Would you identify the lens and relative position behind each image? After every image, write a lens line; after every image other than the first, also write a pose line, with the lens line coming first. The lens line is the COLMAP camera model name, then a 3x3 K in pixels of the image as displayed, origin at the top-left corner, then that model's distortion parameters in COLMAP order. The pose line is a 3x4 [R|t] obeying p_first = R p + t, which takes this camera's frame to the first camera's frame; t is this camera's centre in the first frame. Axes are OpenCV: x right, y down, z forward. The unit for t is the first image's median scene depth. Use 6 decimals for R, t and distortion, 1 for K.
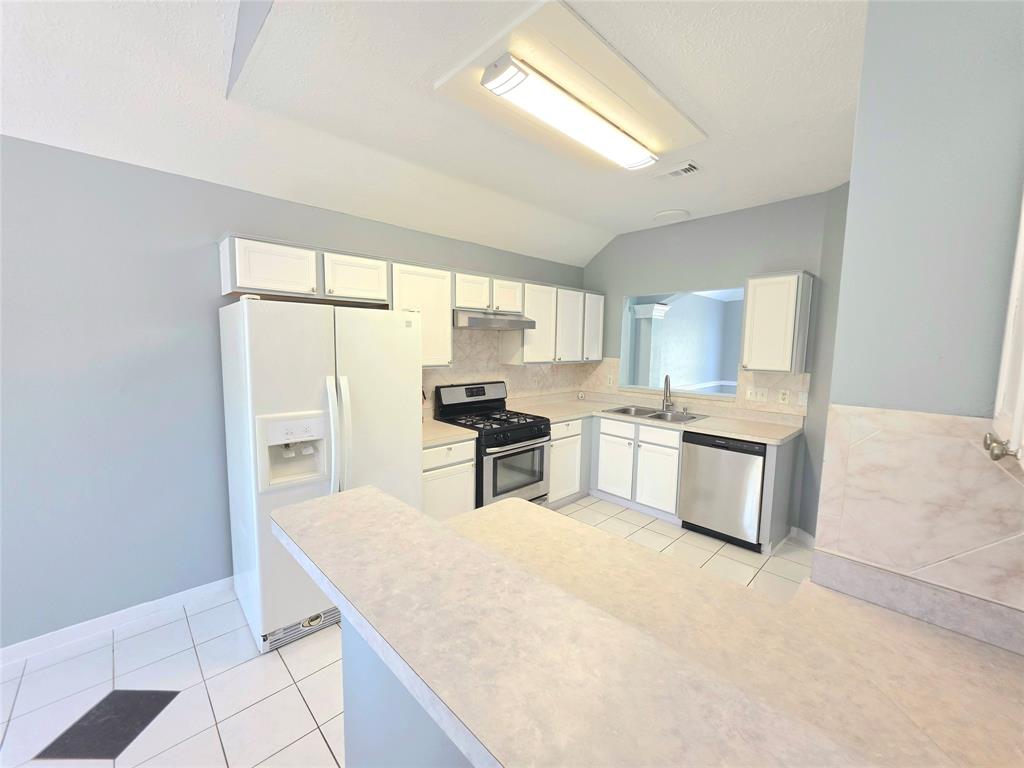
lens RADIAL K [[411.1, 0, 511.2], [0, 411.1, 386.2], [0, 0, 1]] dist [0.002819, -0.000574]
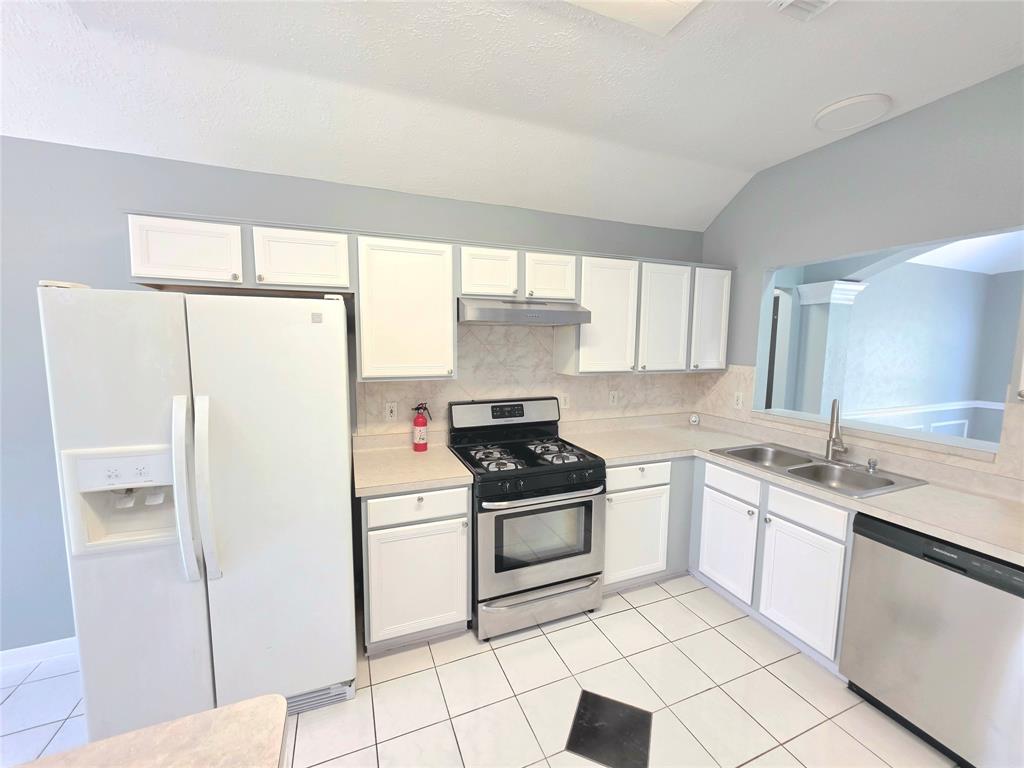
lens RADIAL K [[411.1, 0, 511.4], [0, 411.1, 384.1], [0, 0, 1]] dist [0.002819, -0.000574]
pose [[0.926888, 0.034113, -0.373785, 0.189270], [-0.034507, 0.999389, 0.005640, -0.038595], [0.373749, 0.007670, 0.927498, 0.326031]]
